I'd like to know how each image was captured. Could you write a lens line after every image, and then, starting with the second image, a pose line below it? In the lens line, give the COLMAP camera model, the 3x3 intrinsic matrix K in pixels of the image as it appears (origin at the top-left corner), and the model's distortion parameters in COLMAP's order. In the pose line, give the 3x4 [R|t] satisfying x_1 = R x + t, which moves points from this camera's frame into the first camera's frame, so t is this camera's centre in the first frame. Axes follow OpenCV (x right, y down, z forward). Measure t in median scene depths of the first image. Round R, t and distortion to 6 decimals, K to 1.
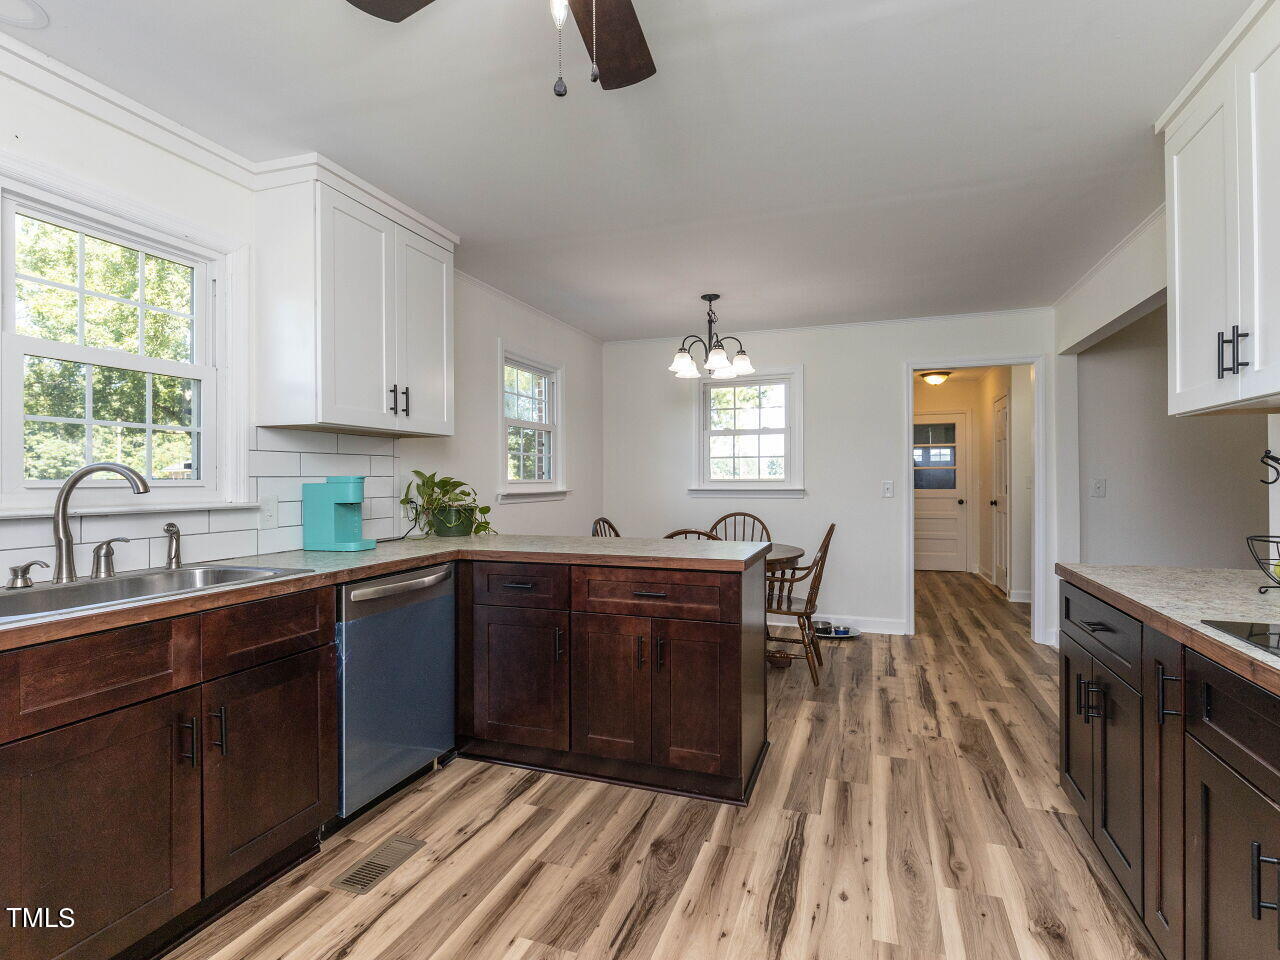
lens RADIAL K [[634.2, 0, 640.4], [0, 634.2, 476.8], [0, 0, 1]] dist [-0.000055, -0.000049]
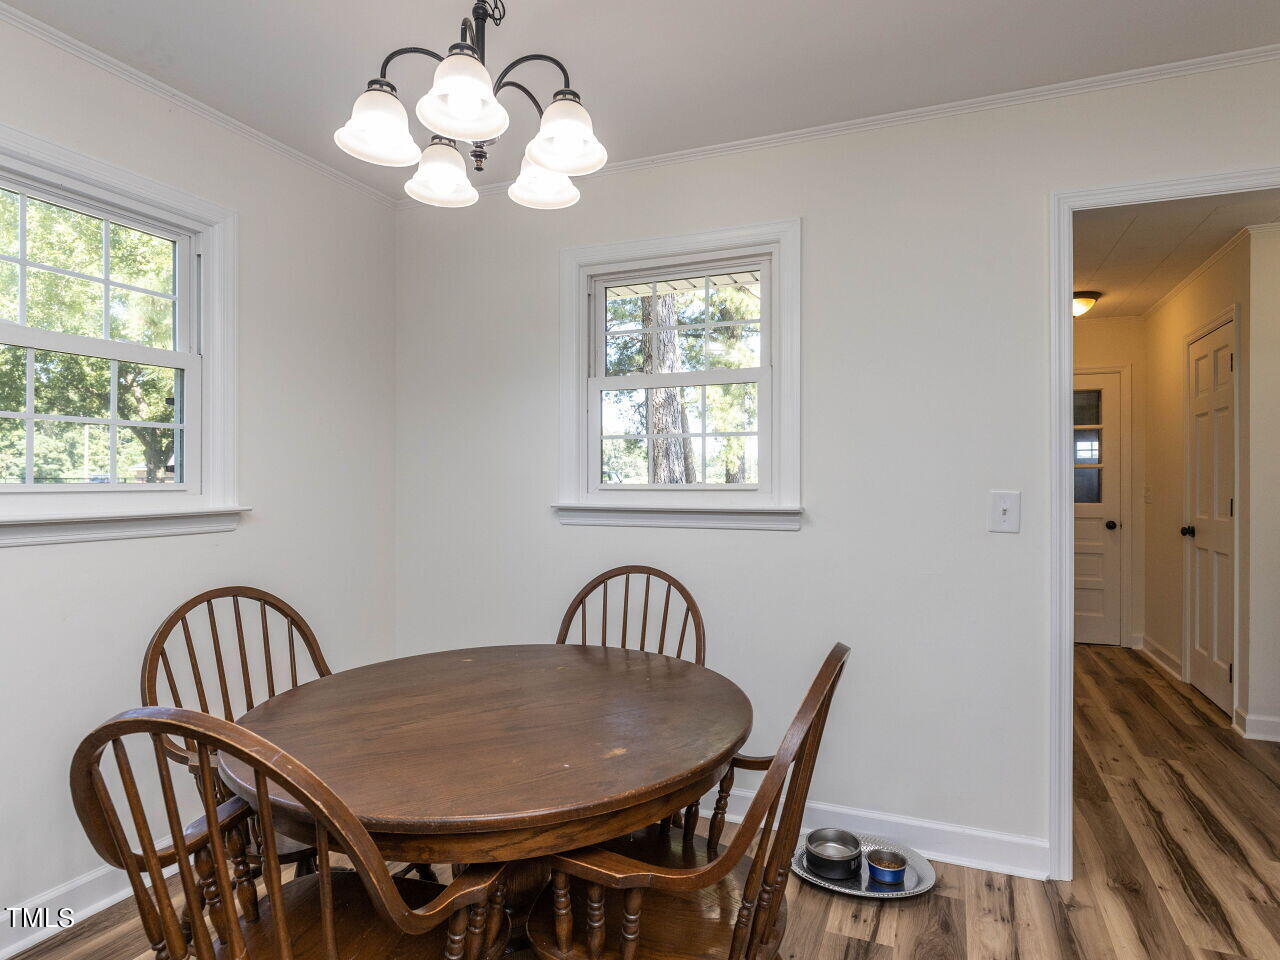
lens RADIAL K [[735.5, 0, 640.0], [0, 735.5, 480.0], [0, 0, 1]] dist [-0.001804, -0.000549]
pose [[0.998948, 0.005176, -0.045571, 0.251417], [-0.005126, 0.999986, 0.001222, -0.000512], [0.045577, -0.000987, 0.998960, 0.732602]]
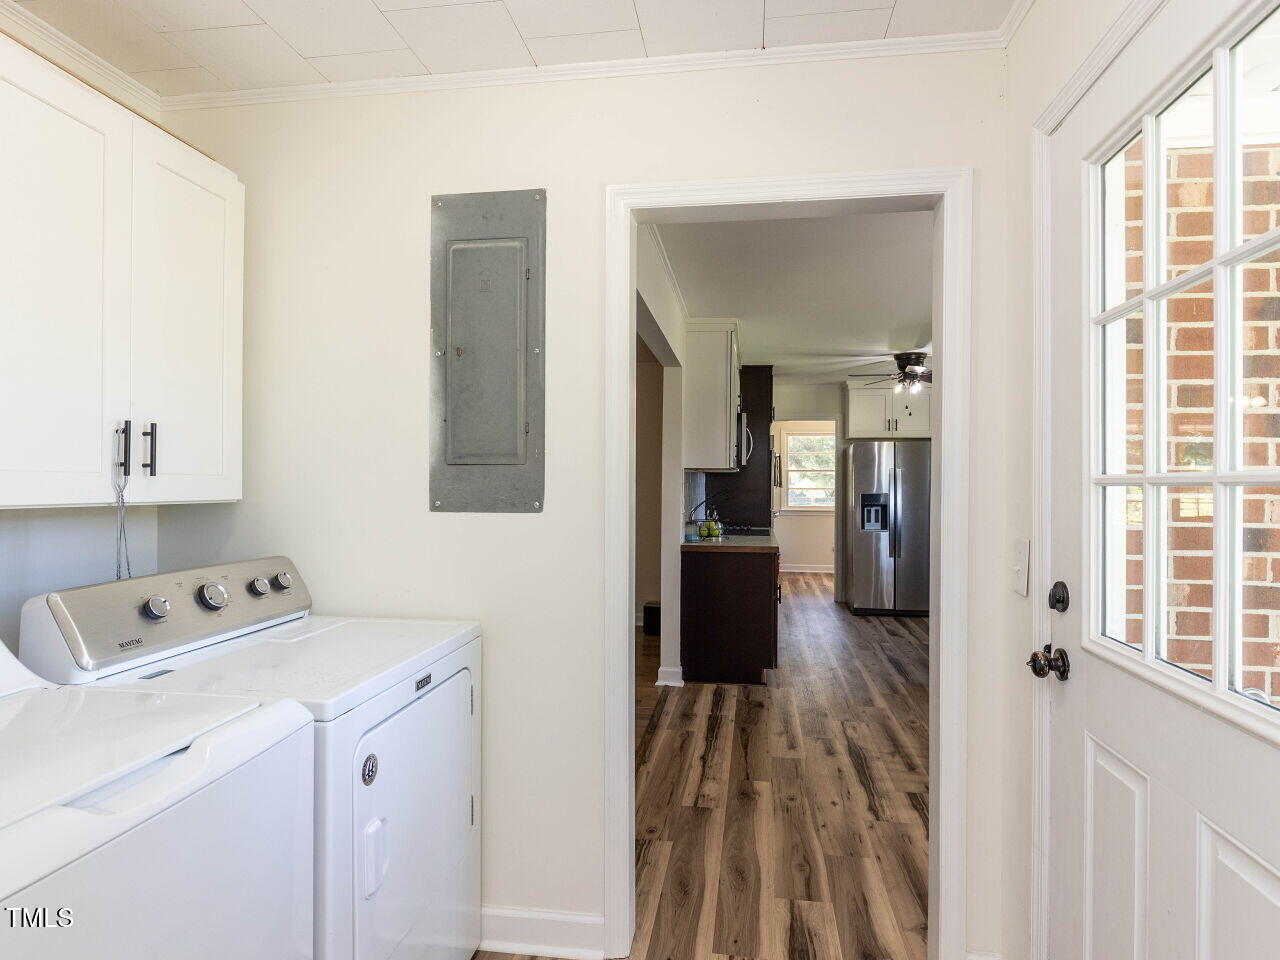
lens RADIAL K [[735.5, 0, 640.0], [0, 735.5, 480.0], [0, 0, 1]] dist [-0.001804, -0.000549]
pose [[-0.980789, -0.004616, -0.195016, 0.928568], [-0.003901, 0.999984, -0.004049, -0.024651], [0.195032, -0.003210, -0.980792, 1.898931]]
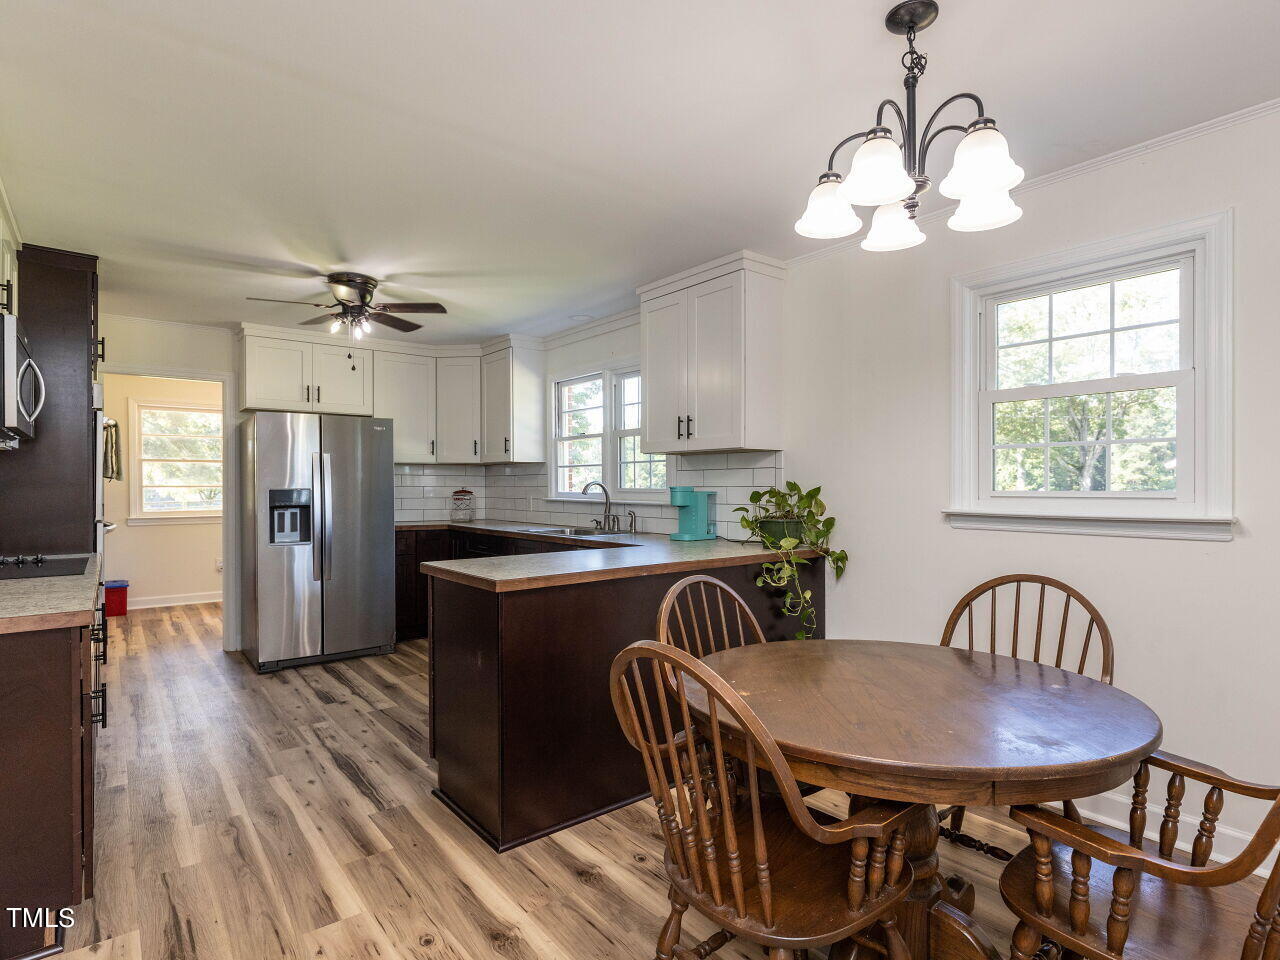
lens RADIAL K [[682.7, 0, 637.0], [0, 682.7, 487.5], [0, 0, 1]] dist [-0.005603, 0.000003]
pose [[-0.527950, 0.005431, -0.849258, 0.645060], [0.003914, 0.999984, 0.003962, -0.004479], [0.849266, -0.001232, -0.527963, 1.272130]]
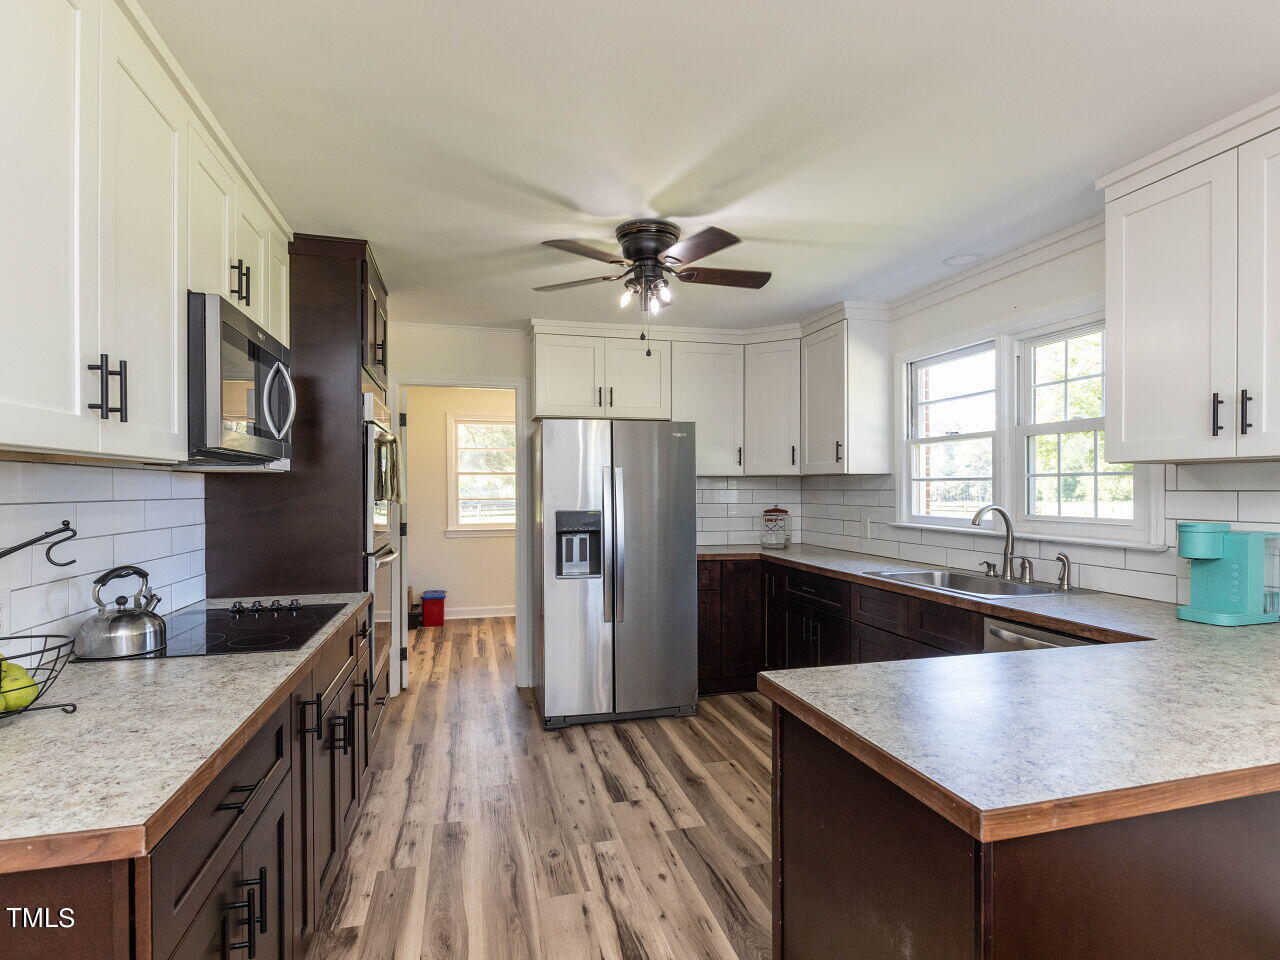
lens RADIAL K [[655.9, 0, 635.0], [0, 655.9, 488.4], [0, 0, 1]] dist [-0.000851, -0.000033]
pose [[-0.827266, 0.003980, -0.561797, 0.408454], [0.003882, 0.999992, 0.001368, -0.034546], [0.561797, -0.001049, -0.827274, 0.945856]]
